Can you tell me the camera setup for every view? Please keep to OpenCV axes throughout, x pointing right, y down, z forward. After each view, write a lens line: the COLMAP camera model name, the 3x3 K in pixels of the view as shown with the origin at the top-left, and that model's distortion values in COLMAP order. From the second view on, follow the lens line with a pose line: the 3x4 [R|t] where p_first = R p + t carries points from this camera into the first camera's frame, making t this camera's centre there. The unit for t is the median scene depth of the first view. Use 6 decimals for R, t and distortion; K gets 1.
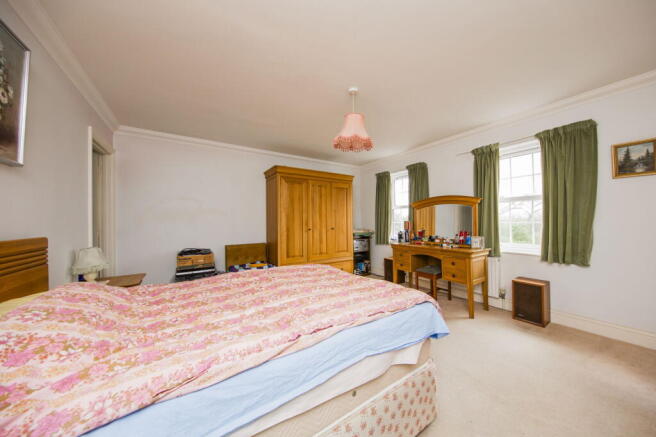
lens RADIAL K [[216.3, 0, 327.8], [0, 216.3, 219.5], [0, 0, 1]] dist [-0.001308, -0.000160]
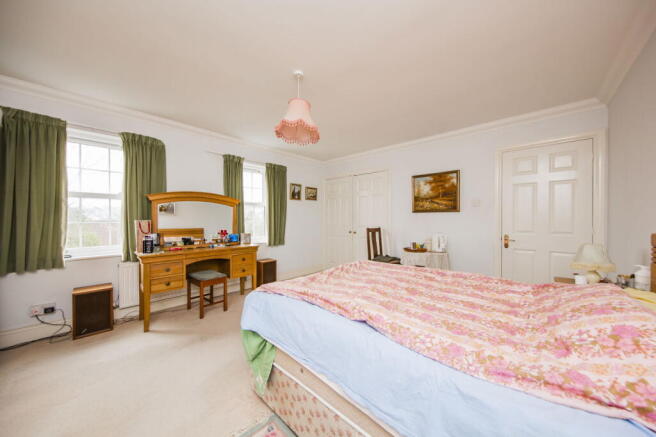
lens RADIAL K [[221.4, 0, 327.8], [0, 221.4, 220.2], [0, 0, 1]] dist [-0.000740, -0.000066]
pose [[-0.214537, 0.008478, 0.976679, -0.448750], [-0.009970, 0.999891, -0.010869, 0.012706], [-0.976665, -0.012070, -0.214429, 0.640973]]
